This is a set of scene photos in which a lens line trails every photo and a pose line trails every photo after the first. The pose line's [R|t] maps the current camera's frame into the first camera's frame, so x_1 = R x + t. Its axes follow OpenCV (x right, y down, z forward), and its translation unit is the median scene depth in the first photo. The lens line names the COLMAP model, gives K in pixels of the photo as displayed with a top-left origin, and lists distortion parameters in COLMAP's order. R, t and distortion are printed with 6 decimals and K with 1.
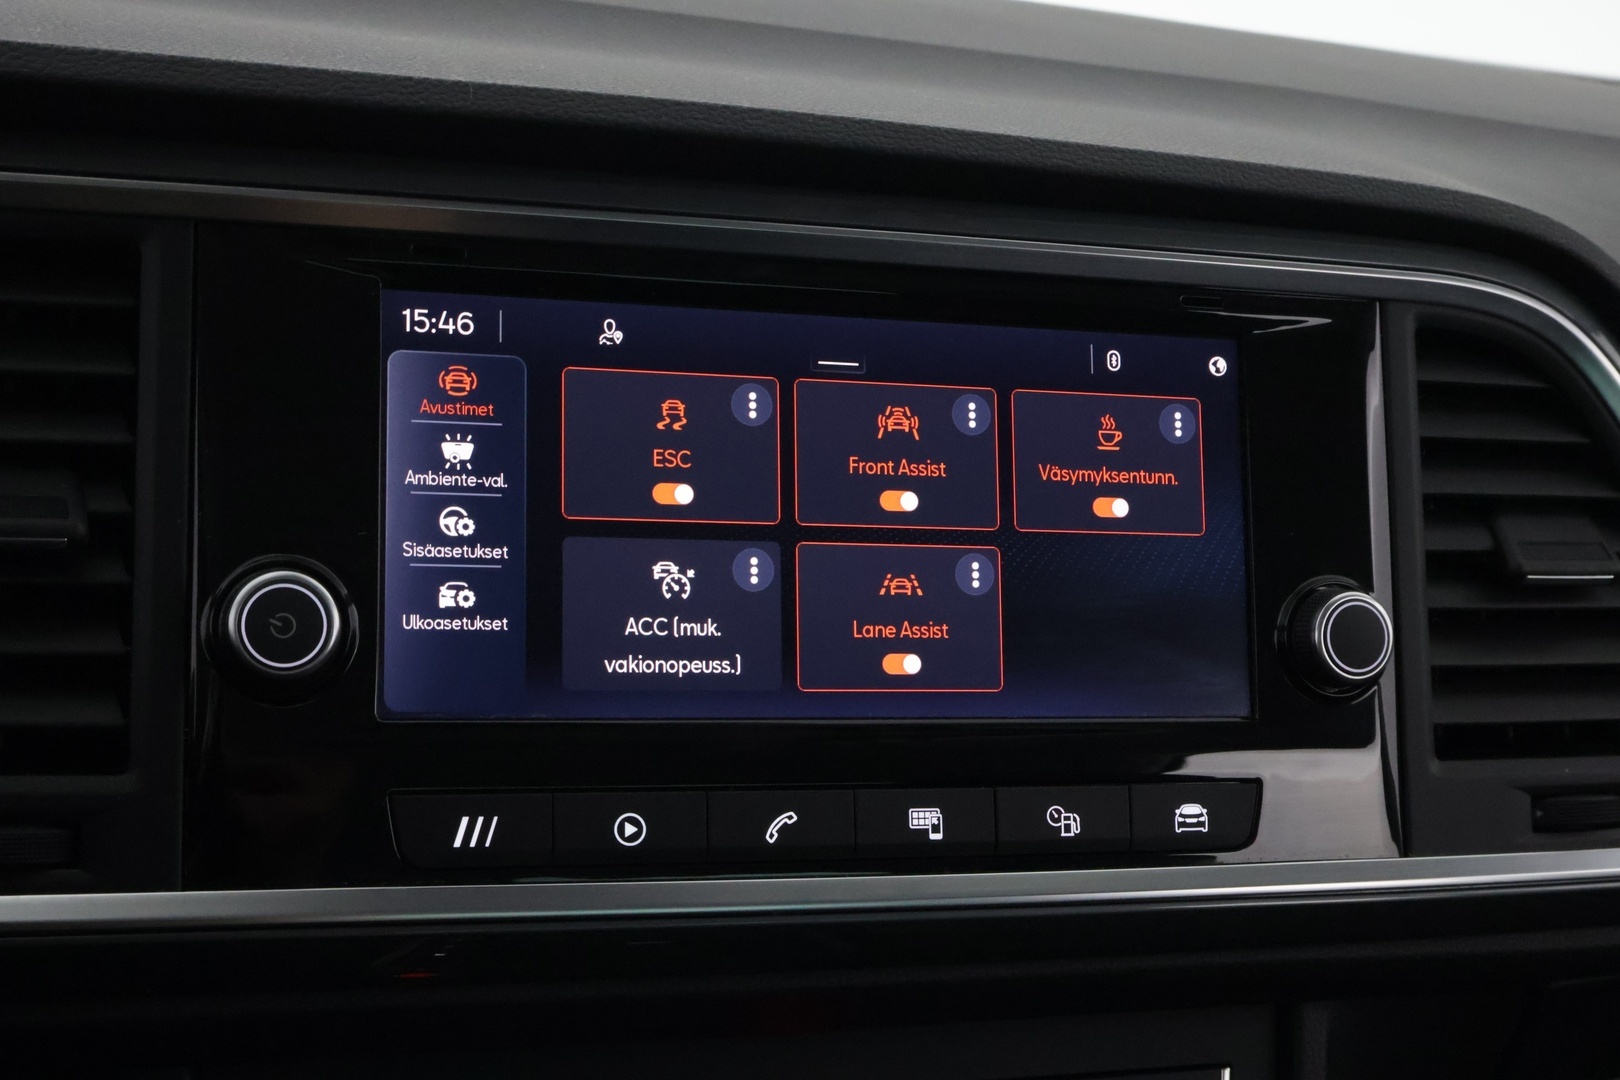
lens RADIAL K [[2080.9, 0, 811.4], [0, 2080.9, 538.9], [0, 0, 1]] dist [-0.019286, 0.000000]
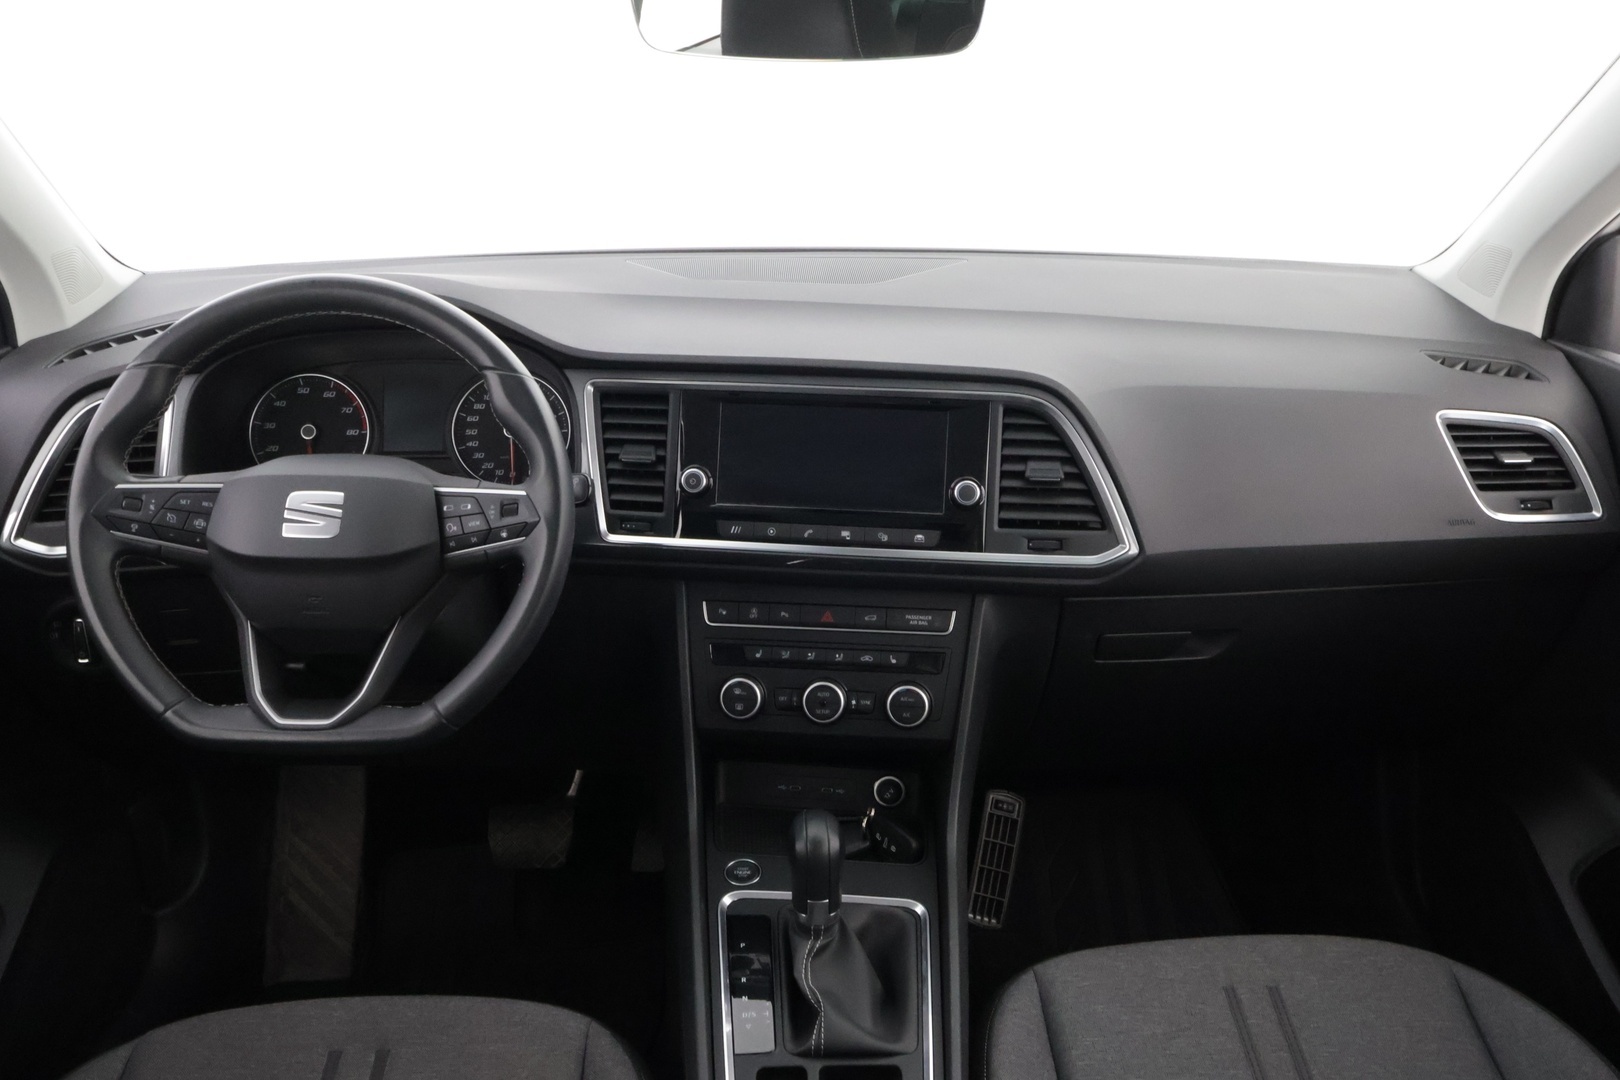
lens RADIAL K [[1344.2, 0, 804.0], [0, 1344.2, 541.1], [0, 0, 1]] dist [-0.010820, 0.019743]
pose [[0.916644, 0.047810, -0.396834, 1.018585], [-0.015847, 0.996387, 0.083439, -0.068012], [0.399389, -0.070195, 0.914090, -1.425318]]
